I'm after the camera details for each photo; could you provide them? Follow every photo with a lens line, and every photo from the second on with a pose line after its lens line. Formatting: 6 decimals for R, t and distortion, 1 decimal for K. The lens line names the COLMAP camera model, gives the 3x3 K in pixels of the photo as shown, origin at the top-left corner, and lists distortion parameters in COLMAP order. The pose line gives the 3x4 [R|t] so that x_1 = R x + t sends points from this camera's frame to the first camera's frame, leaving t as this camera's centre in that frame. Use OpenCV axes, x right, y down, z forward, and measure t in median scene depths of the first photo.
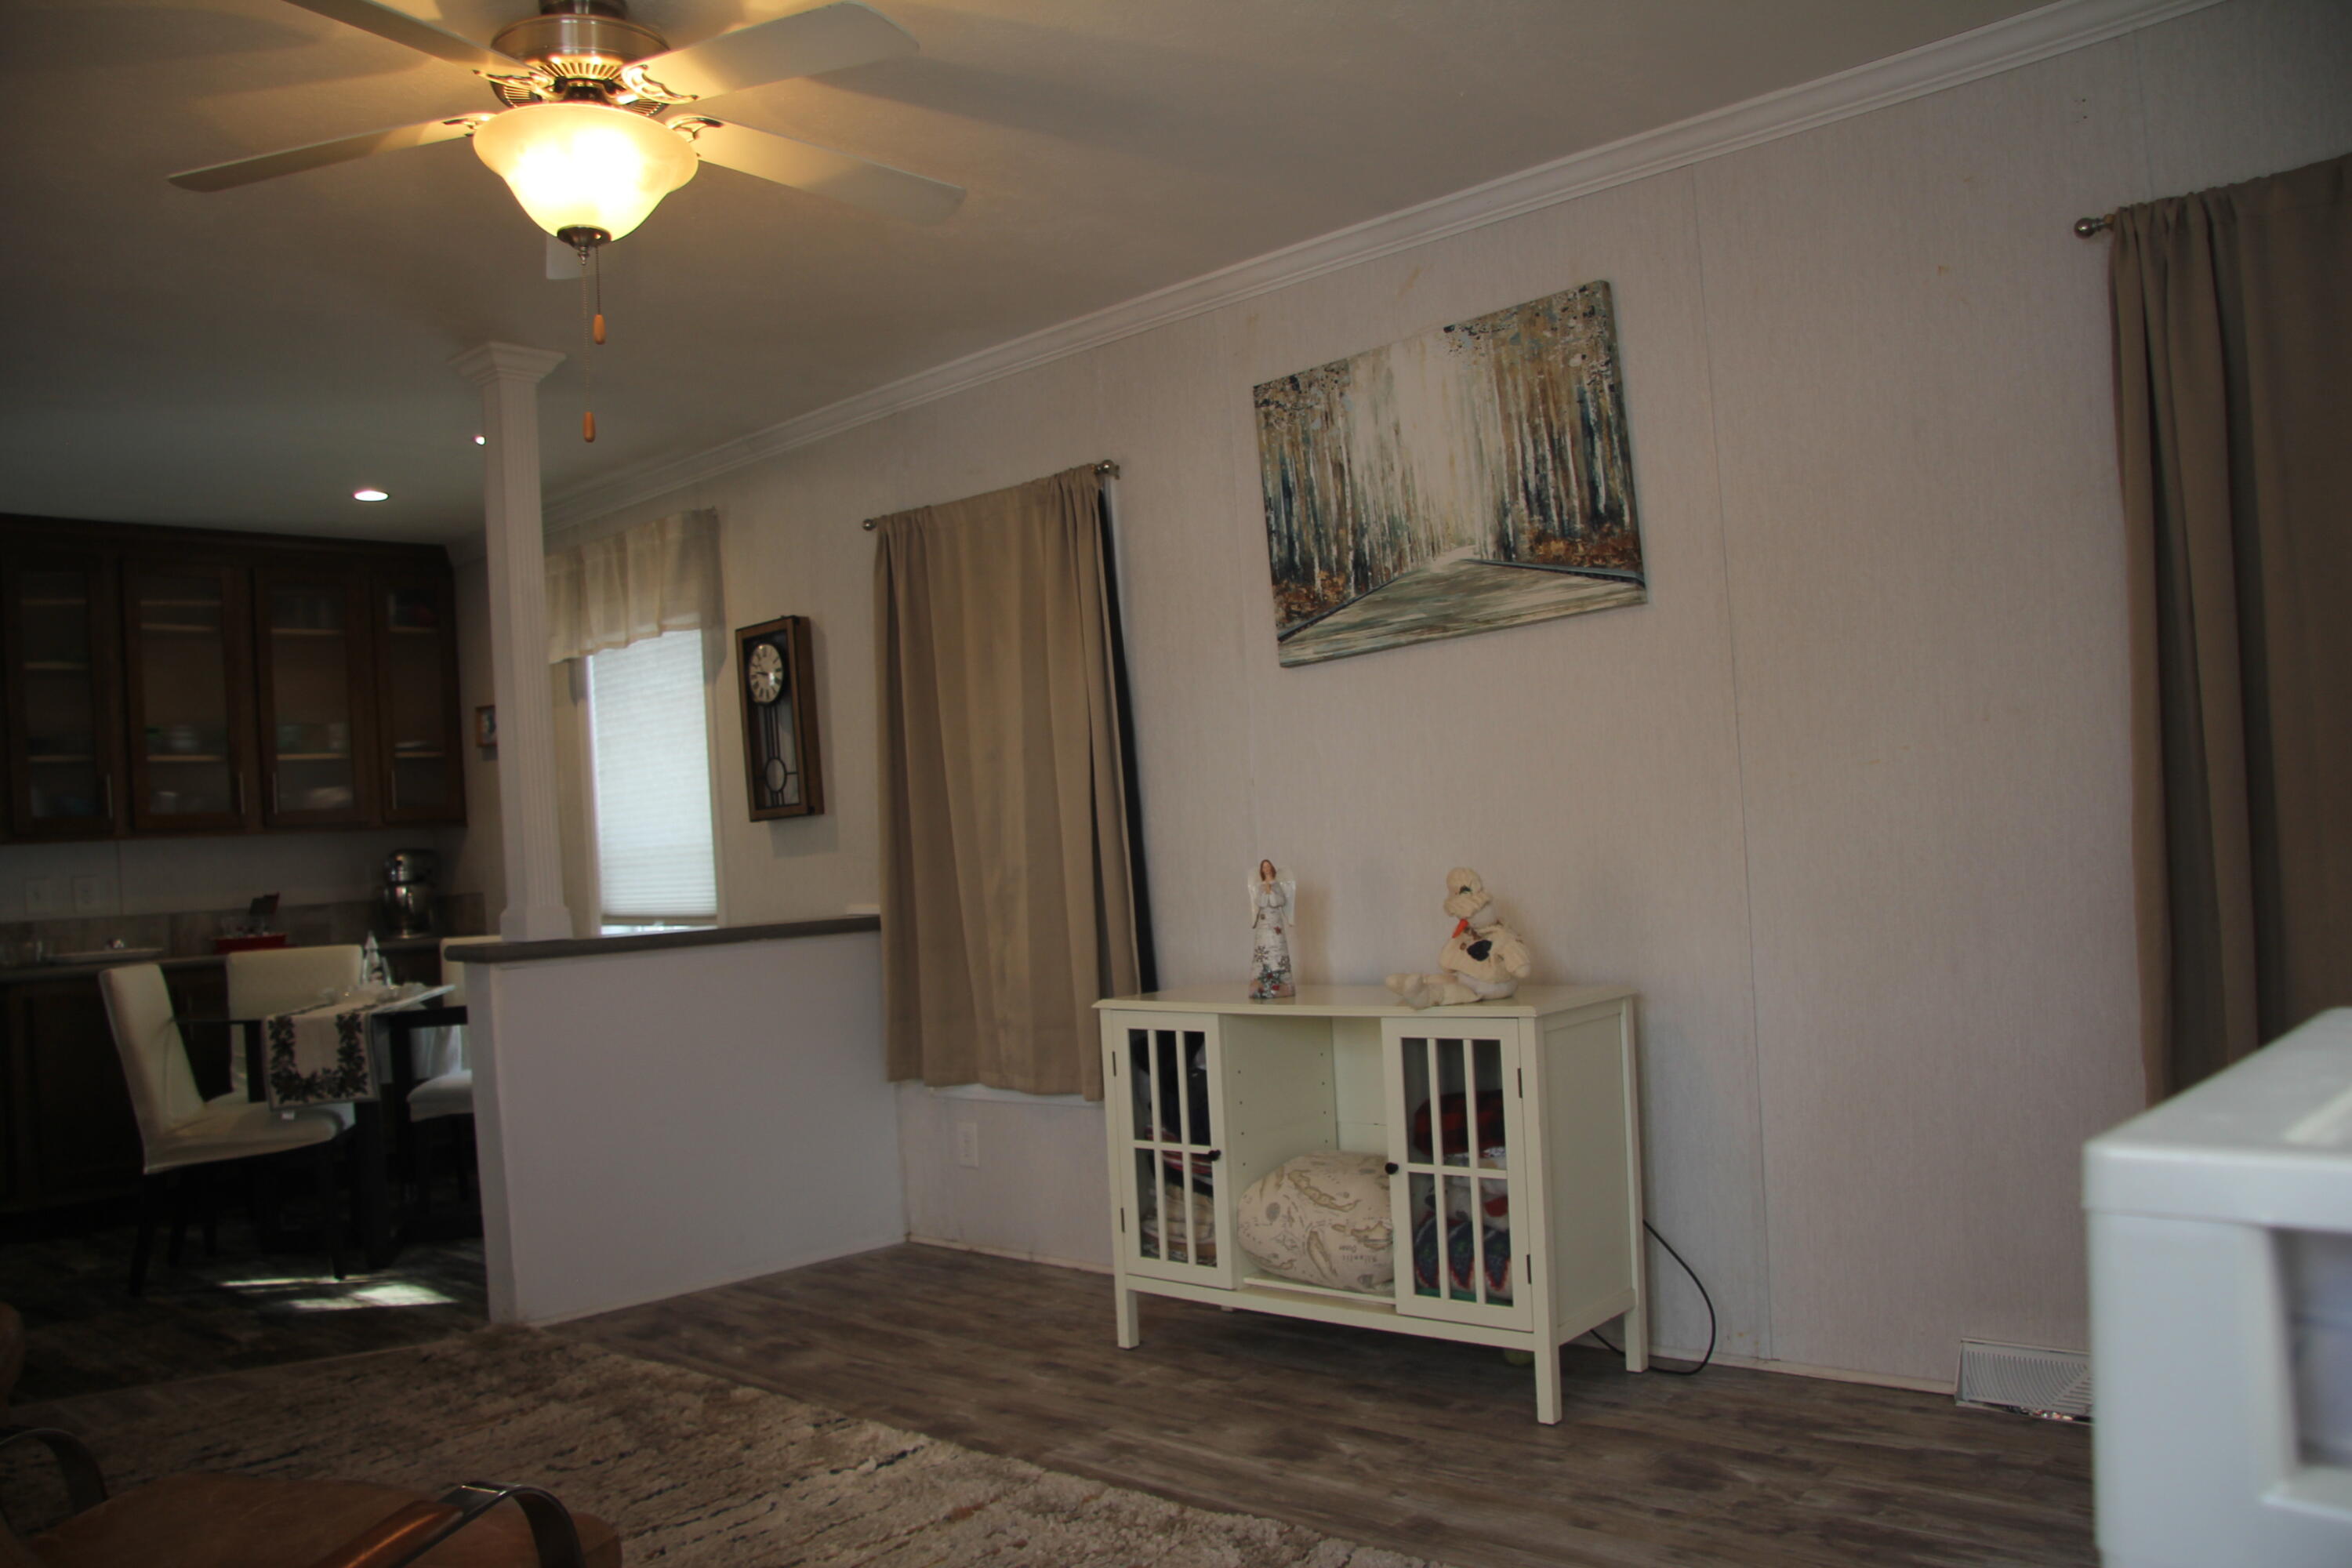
lens RADIAL K [[1775.7, 0, 1144.6], [0, 1775.7, 836.7], [0, 0, 1]] dist [-0.178905, 0.131137]
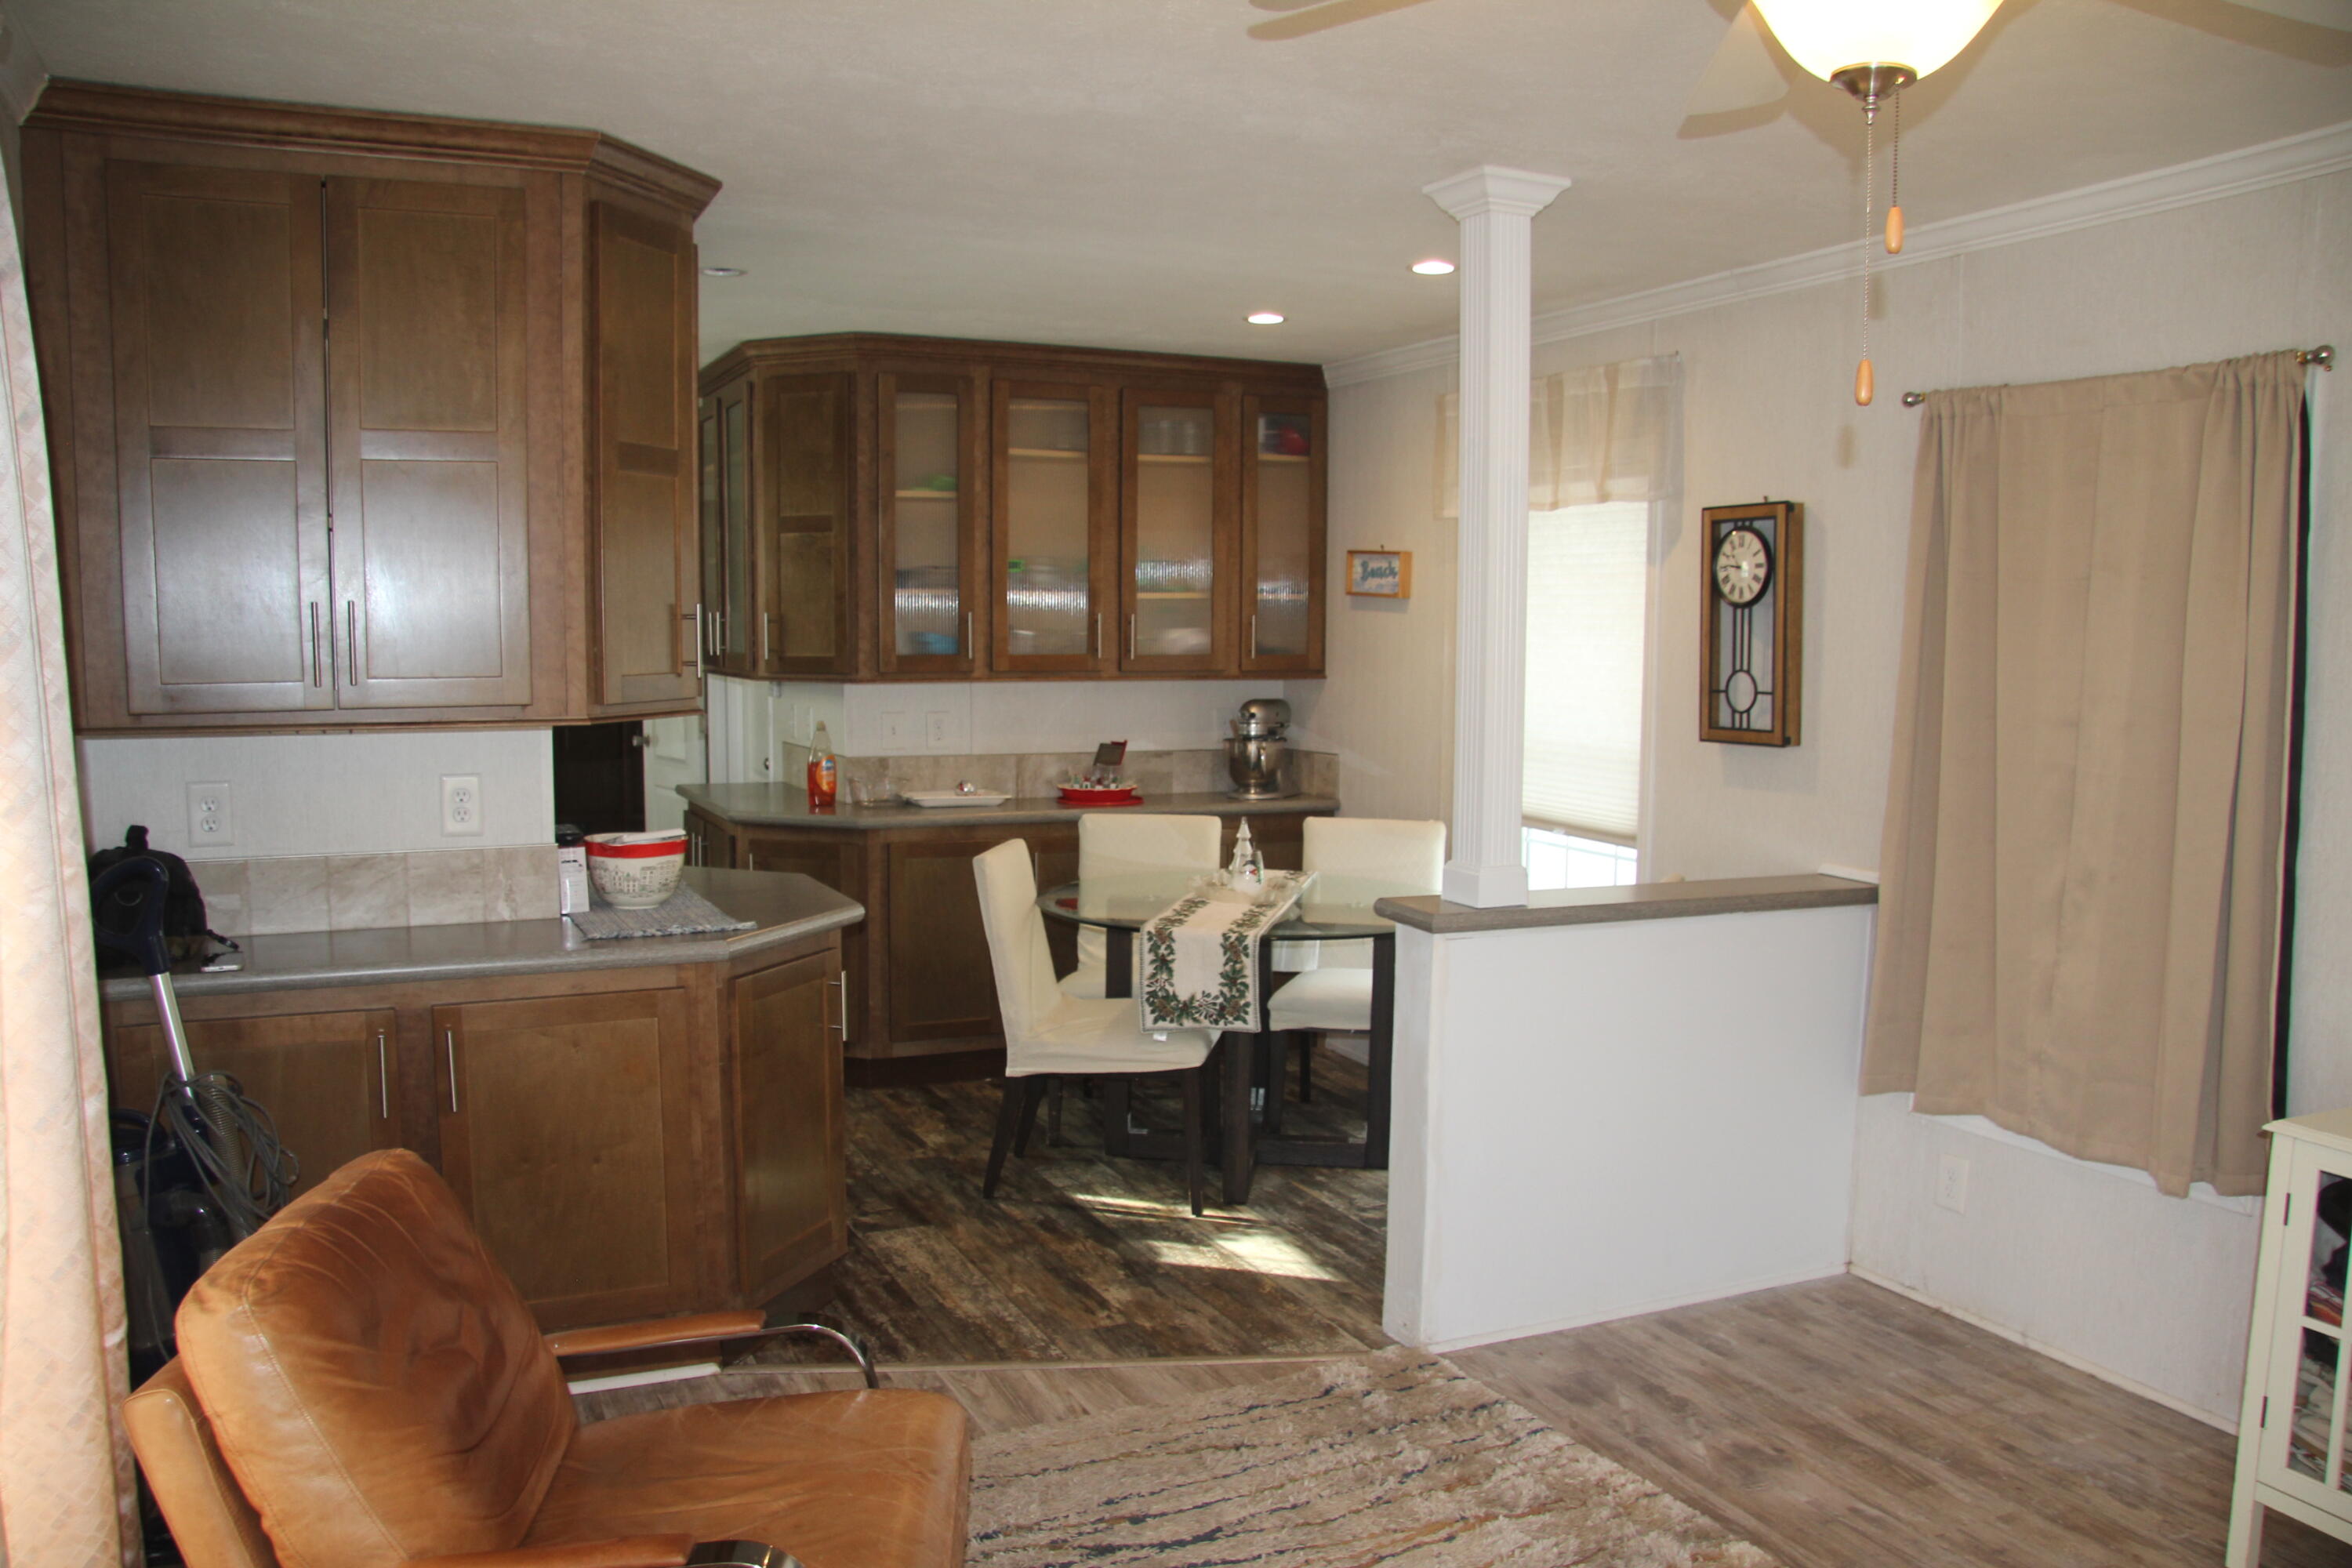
lens RADIAL K [[1775.7, 0, 1144.6], [0, 1775.7, 836.7], [0, 0, 1]] dist [-0.178905, 0.131137]
pose [[0.917267, 0.115242, -0.381236, -0.192116], [-0.062777, 0.987092, 0.147339, -0.091845], [0.393294, -0.111217, 0.912661, 0.178403]]
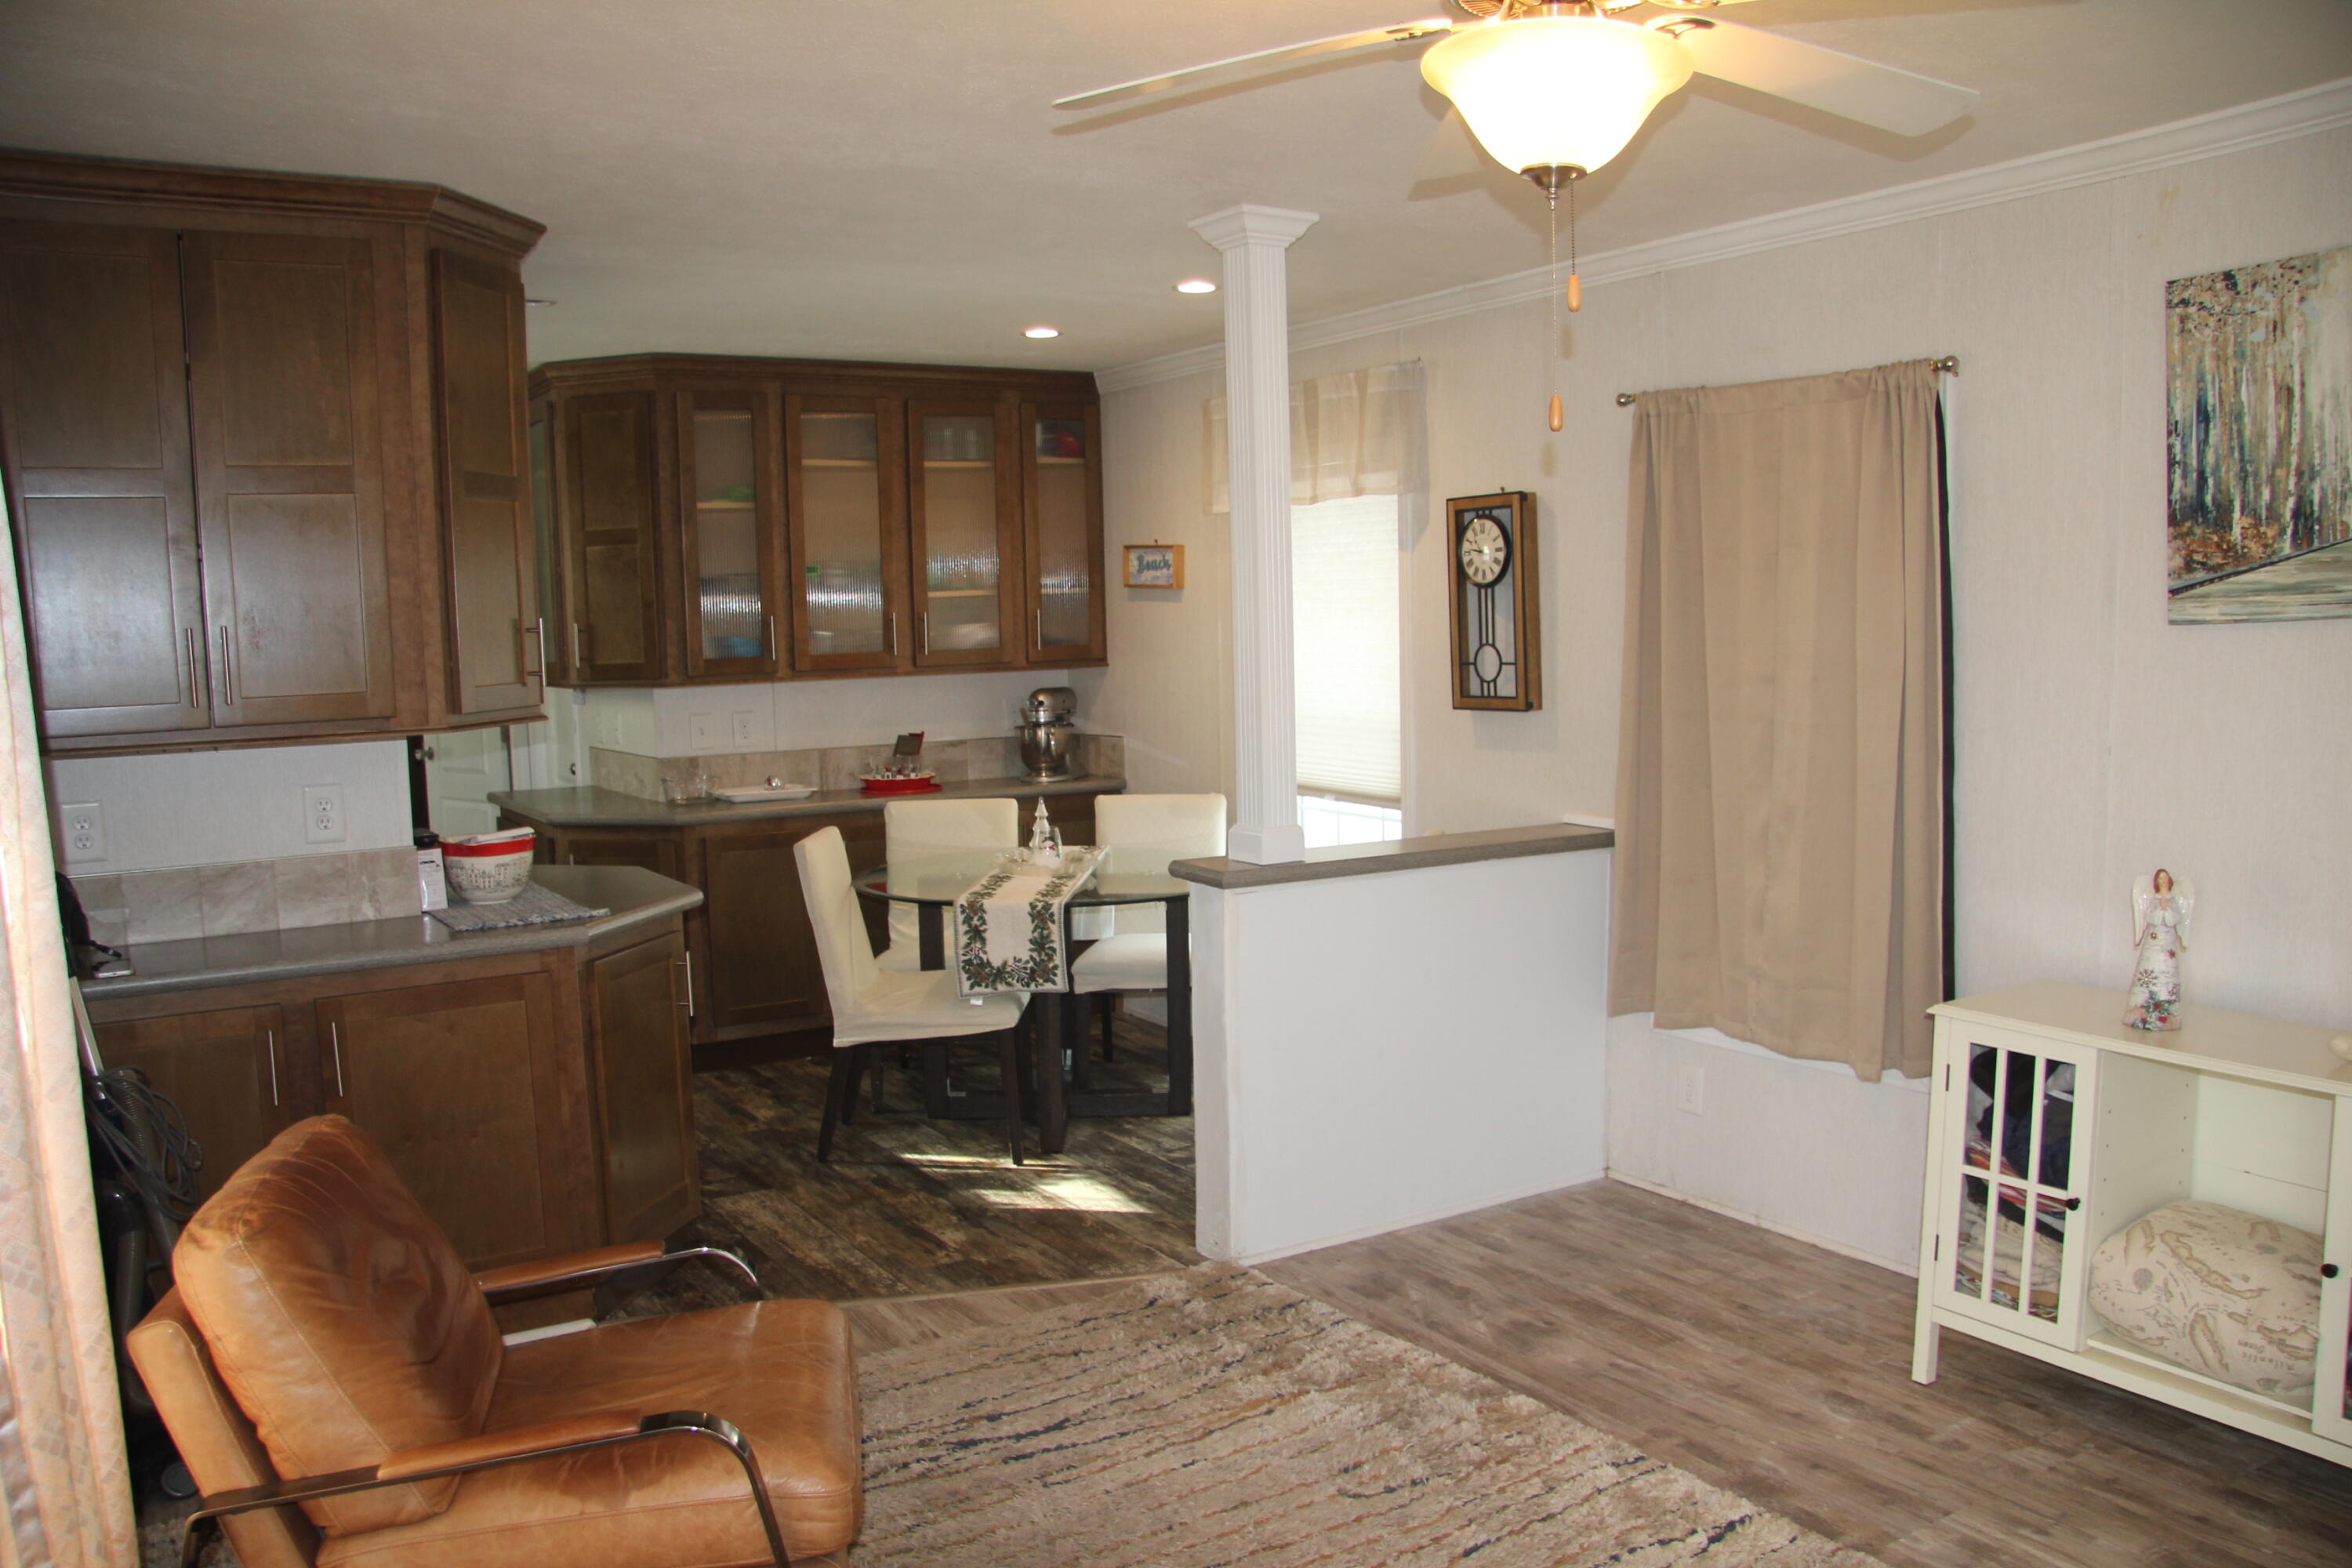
lens RADIAL K [[1777.1, 0, 1135.6], [0, 1777.1, 830.4], [0, 0, 1]] dist [-0.180986, 0.128757]
pose [[0.961042, 0.072574, -0.266706, -0.175523], [-0.035099, 0.989146, 0.142684, -0.095573], [0.274166, -0.127764, 0.953158, 0.079774]]
